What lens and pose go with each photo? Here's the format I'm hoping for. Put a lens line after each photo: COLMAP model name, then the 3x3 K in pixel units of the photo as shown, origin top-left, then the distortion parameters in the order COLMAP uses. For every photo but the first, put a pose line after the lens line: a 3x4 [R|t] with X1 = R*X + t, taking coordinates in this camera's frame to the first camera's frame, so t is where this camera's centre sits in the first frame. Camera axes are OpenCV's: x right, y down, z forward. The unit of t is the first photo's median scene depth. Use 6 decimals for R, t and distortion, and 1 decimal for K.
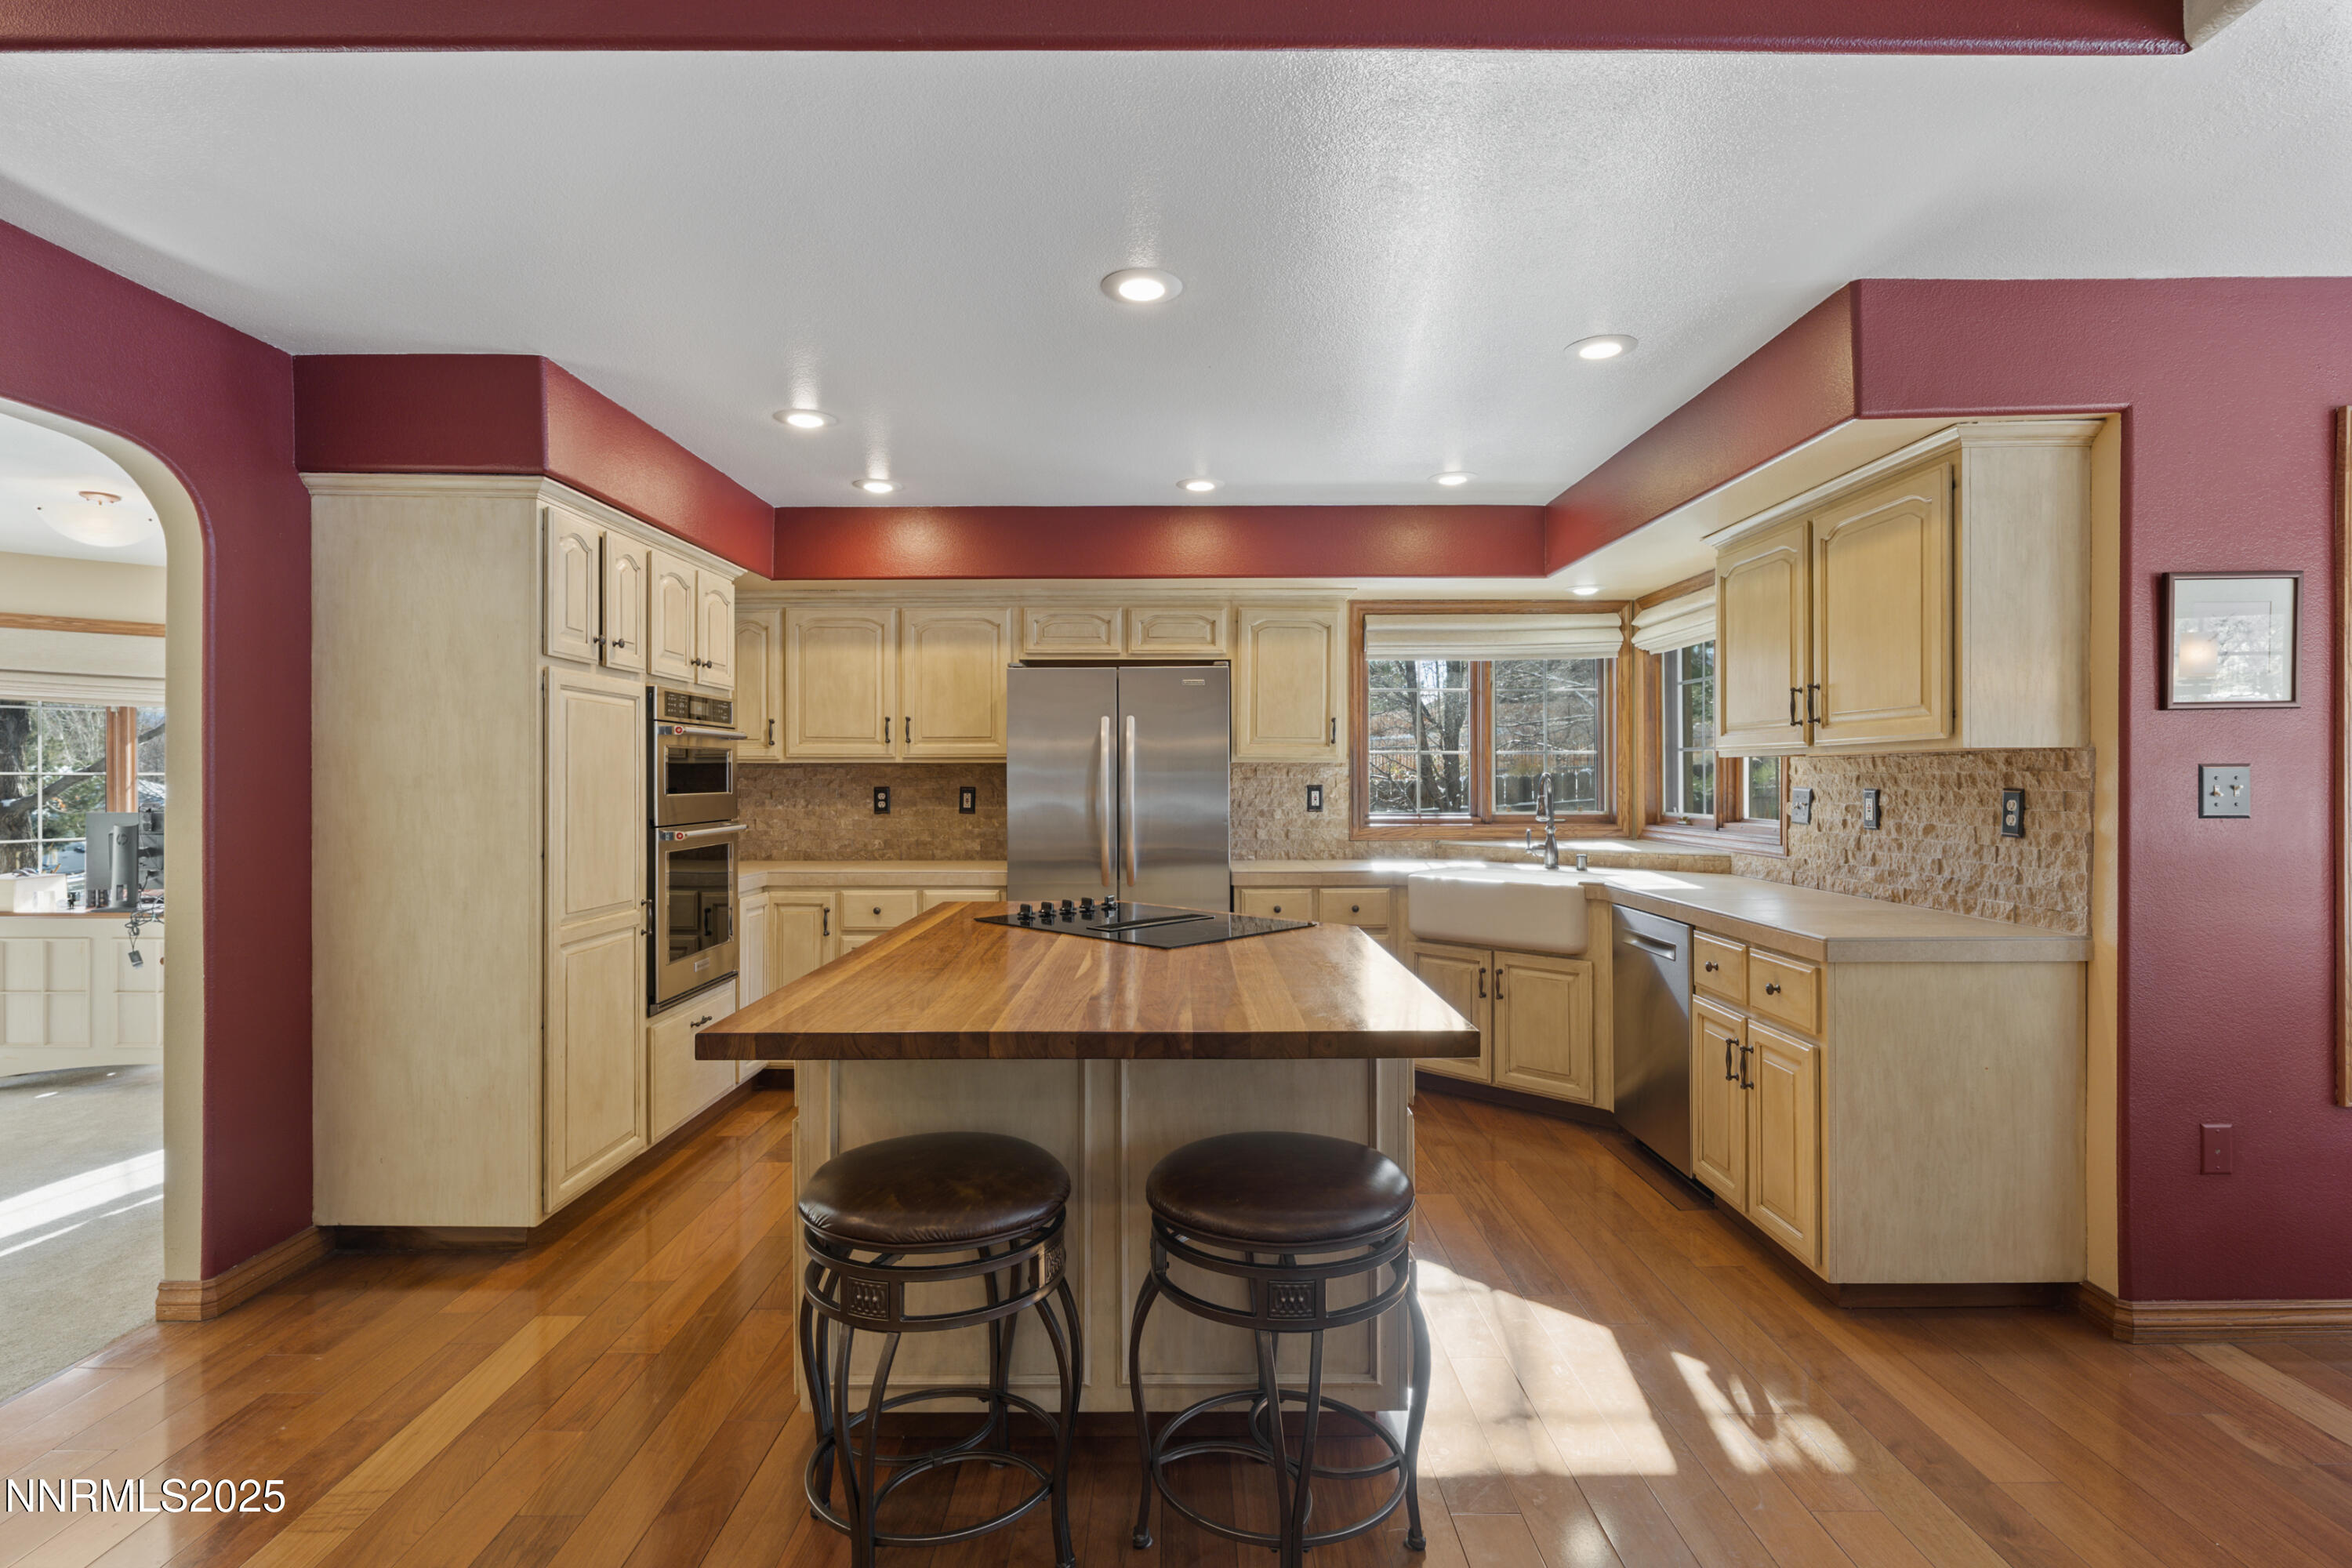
lens RADIAL K [[1133.8, 0, 1177.0], [0, 1133.8, 786.1], [0, 0, 1]] dist [0.000064, 0.000040]
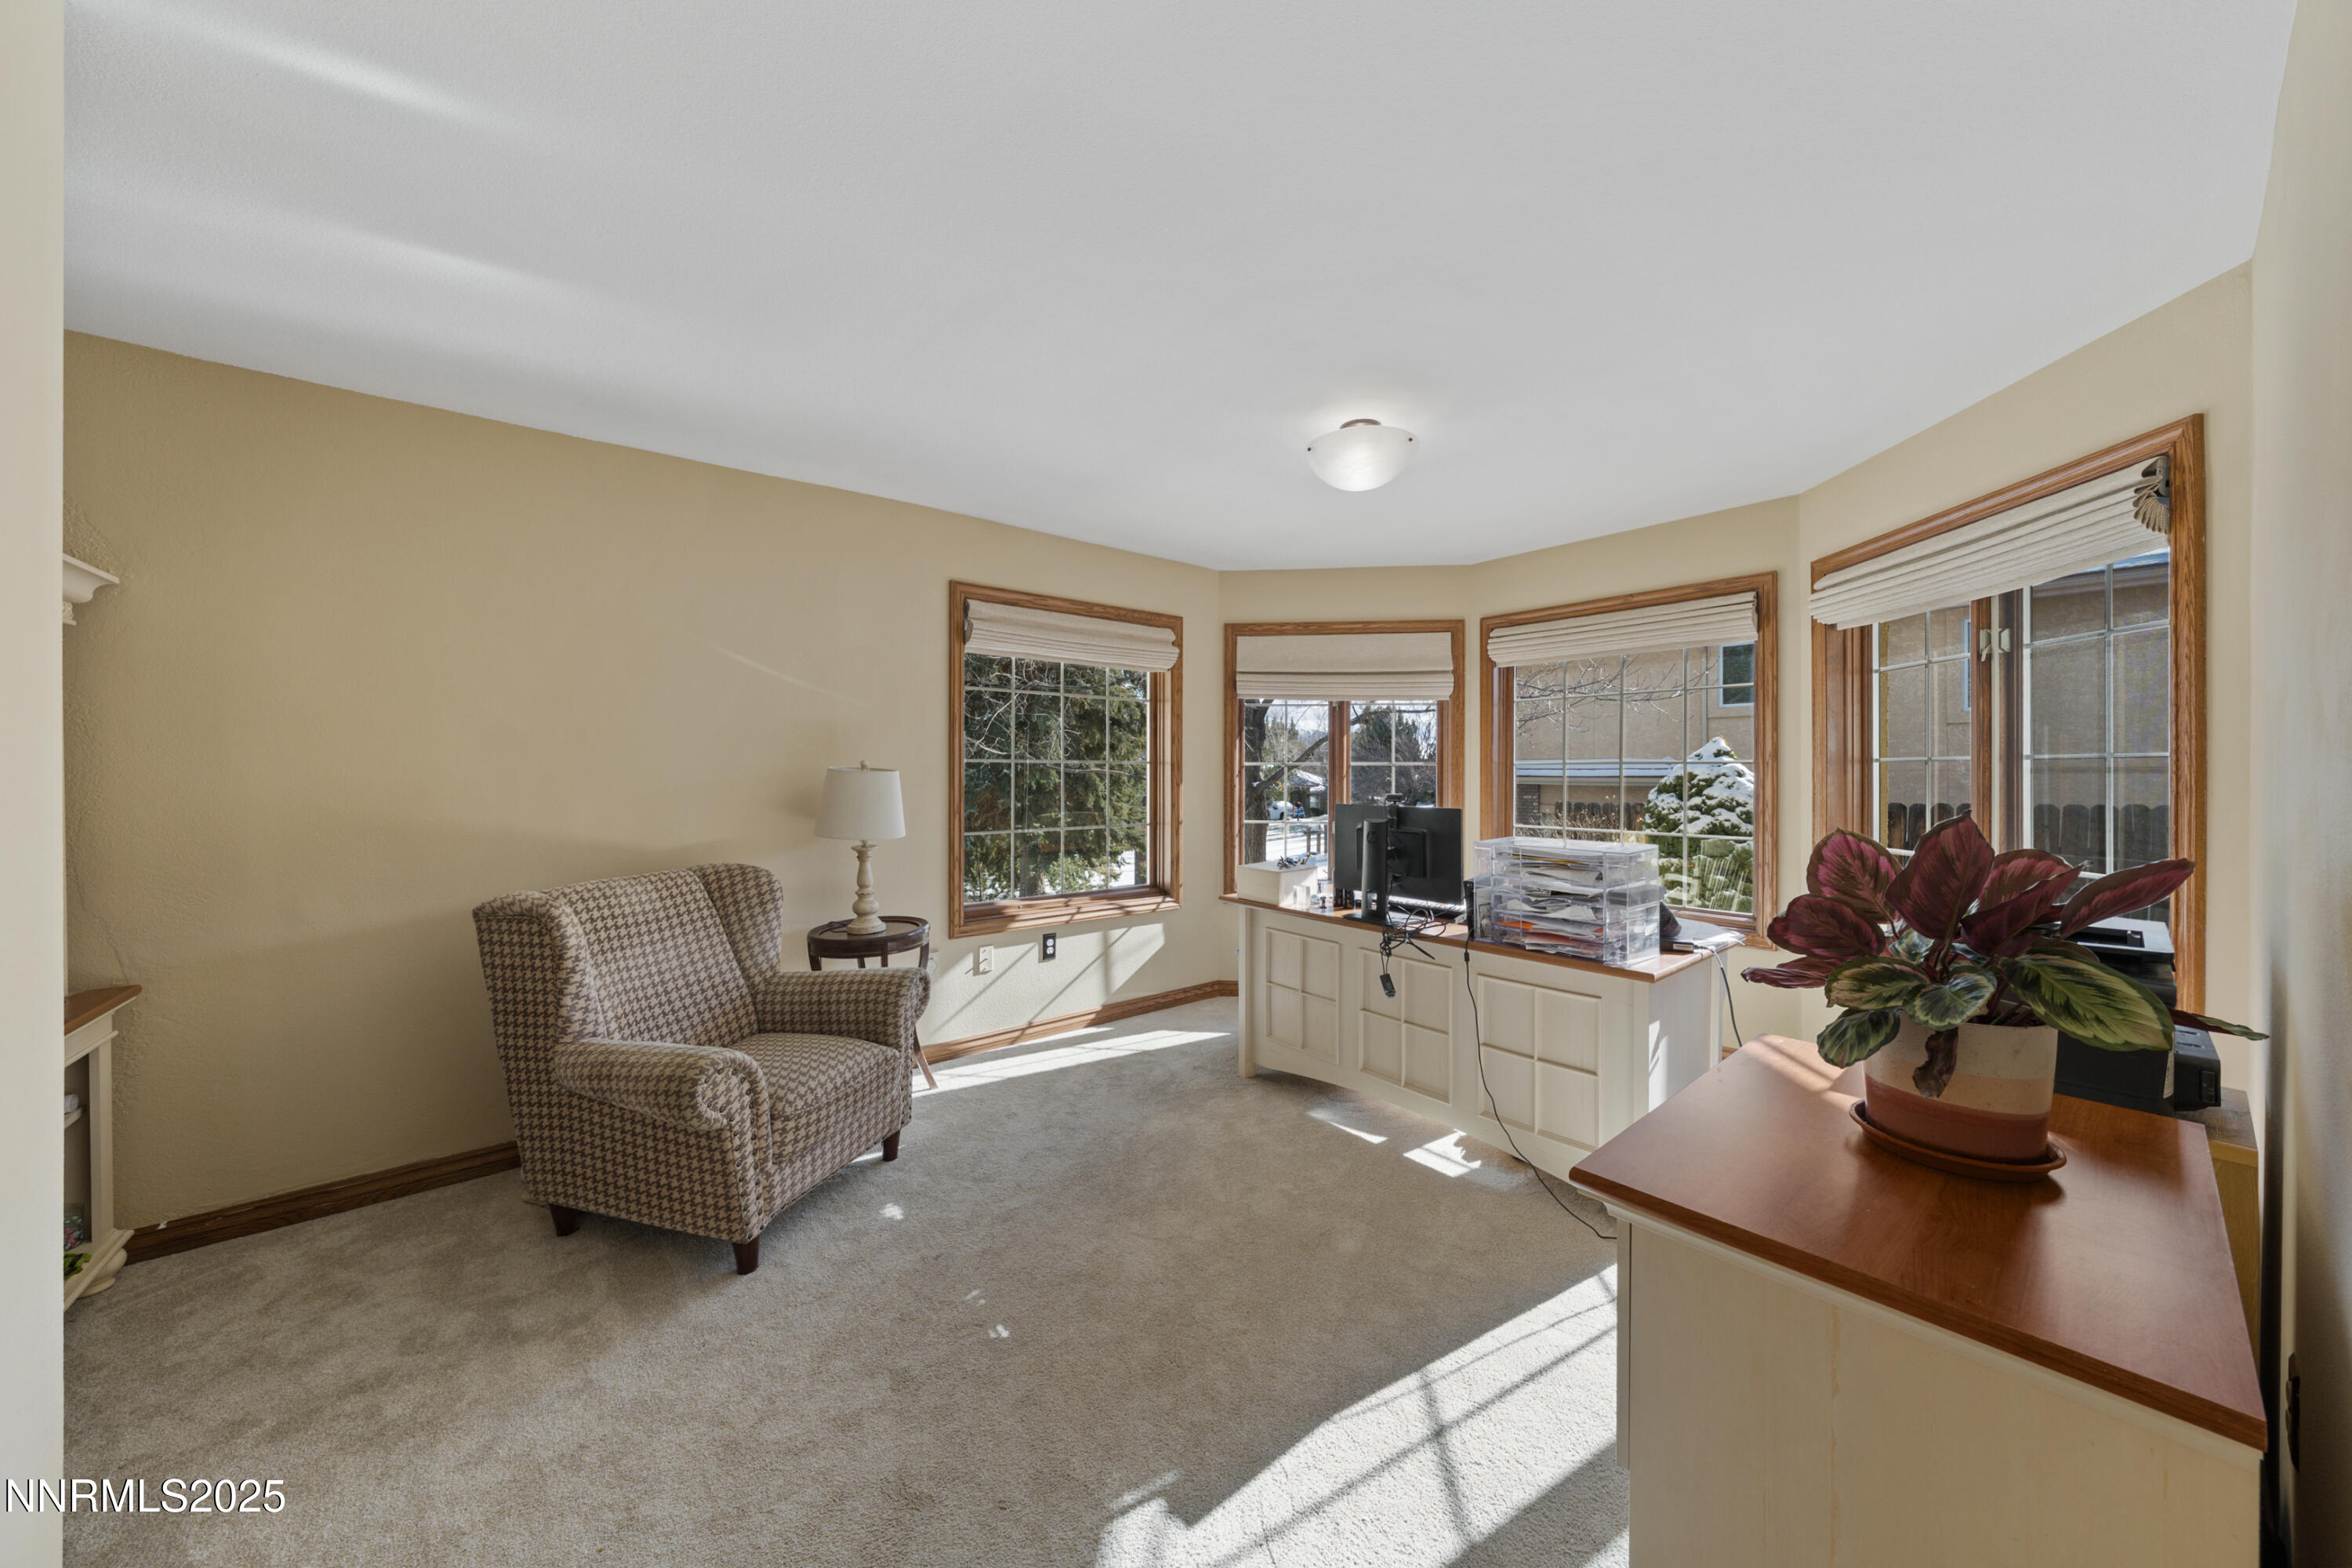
lens RADIAL K [[796.7, 0, 1172.3], [0, 796.7, 769.5], [0, 0, 1]] dist [-0.000555, 0.000301]
pose [[0.633625, 0.003114, -0.773634, -0.556638], [-0.008255, 0.999962, -0.002735, -0.001157], [0.773596, 0.008119, 0.633627, 0.497203]]
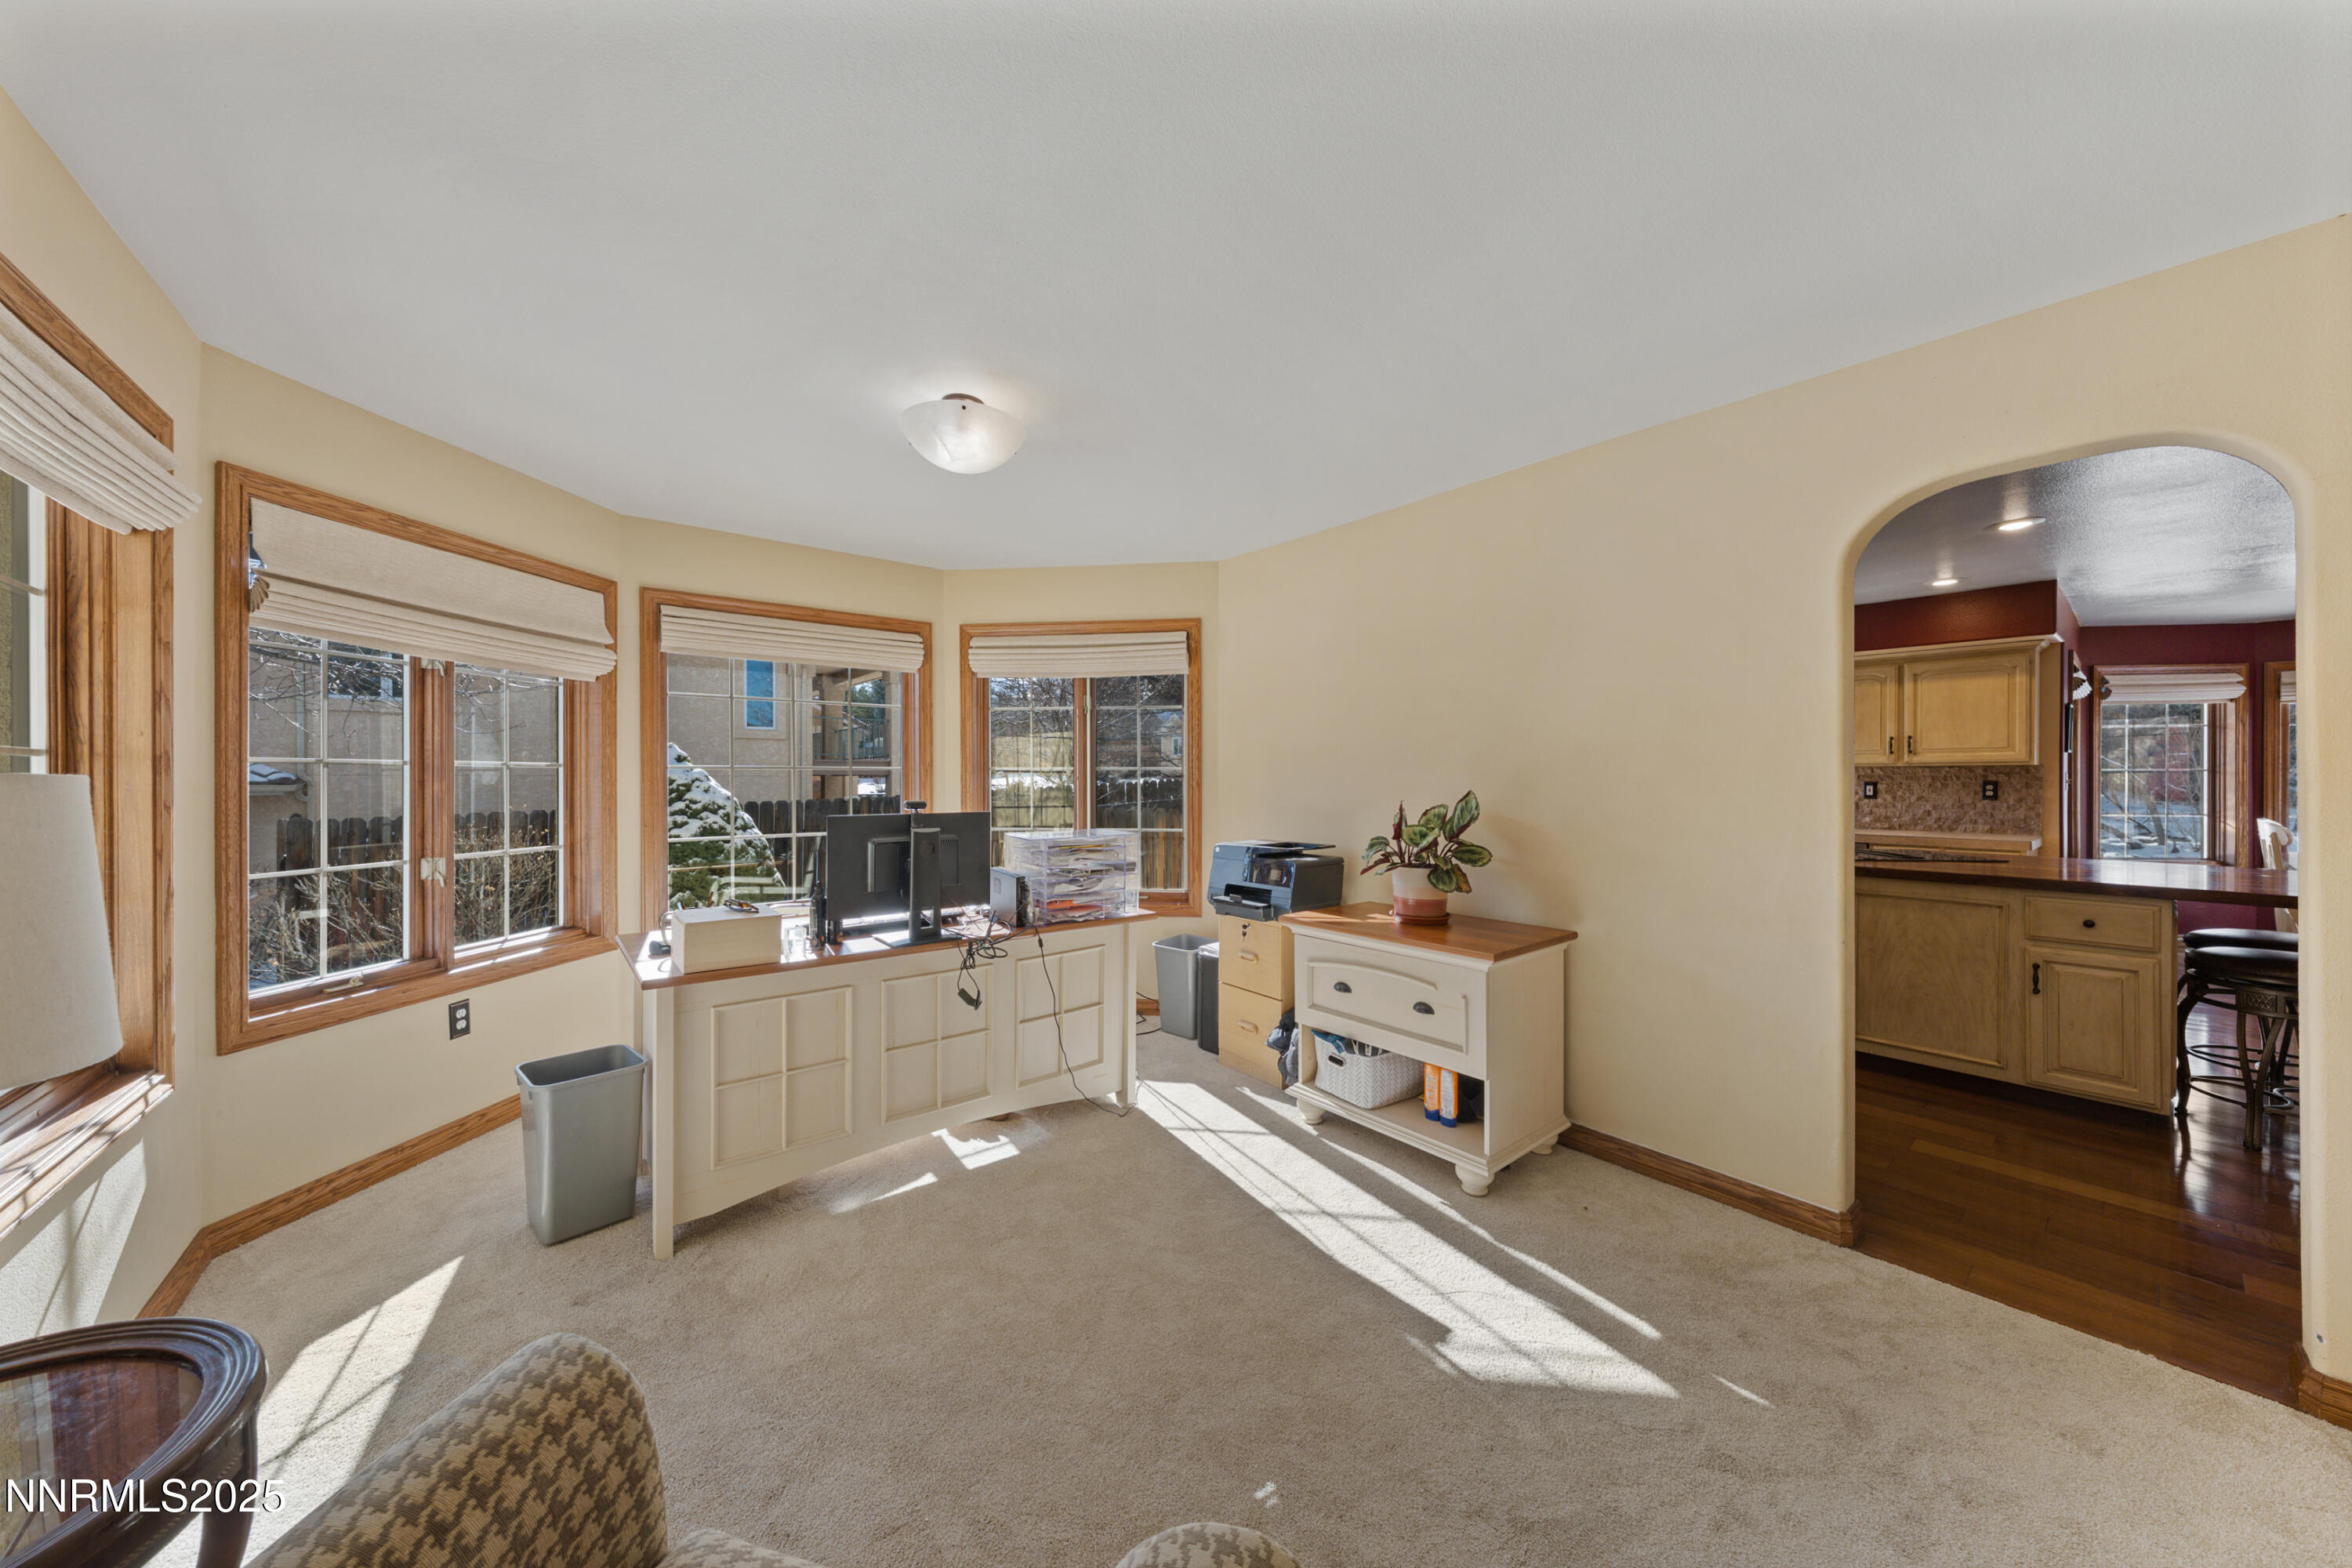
lens RADIAL K [[796.7, 0, 1172.8], [0, 796.7, 778.7], [0, 0, 1]] dist [-0.000555, 0.000301]
pose [[0.779682, 0.001842, 0.626173, -1.115456], [0.001286, 0.999989, -0.004542, 0.001879], [-0.626174, 0.004347, 0.779671, 0.466411]]
